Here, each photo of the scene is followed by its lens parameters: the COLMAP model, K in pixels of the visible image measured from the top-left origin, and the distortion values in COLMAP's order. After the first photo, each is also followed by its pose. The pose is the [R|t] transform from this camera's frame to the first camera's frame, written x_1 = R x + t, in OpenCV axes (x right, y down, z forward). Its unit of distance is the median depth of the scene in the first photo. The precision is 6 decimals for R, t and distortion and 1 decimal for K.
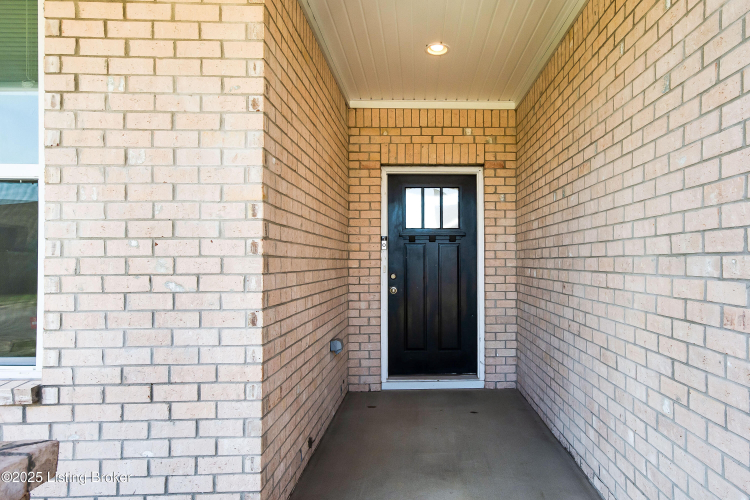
lens RADIAL K [[421.7, 0, 426.0], [0, 421.7, 246.8], [0, 0, 1]] dist [0.030679, 0.000338]
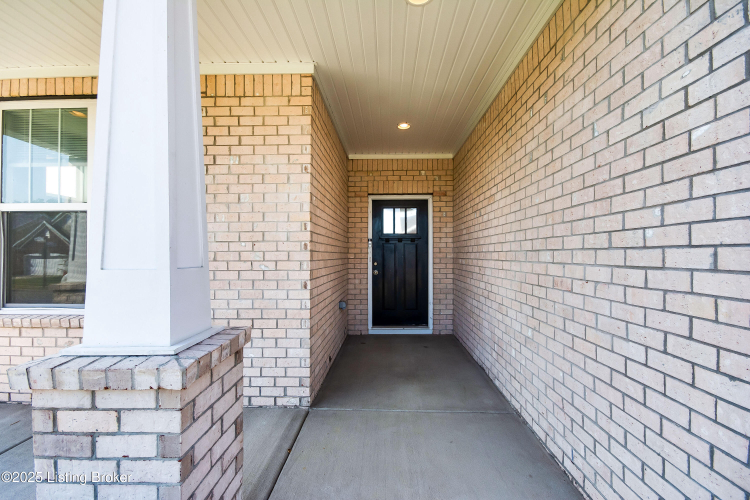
lens RADIAL K [[328.0, 0, 374.2], [0, 328.0, 251.3], [0, 0, 1]] dist [0.006491, -0.001197]
pose [[0.998740, 0.000525, -0.050179, -0.032999], [0.000634, 0.999734, 0.023075, -0.009624], [0.050178, -0.023077, 0.998474, -0.393472]]
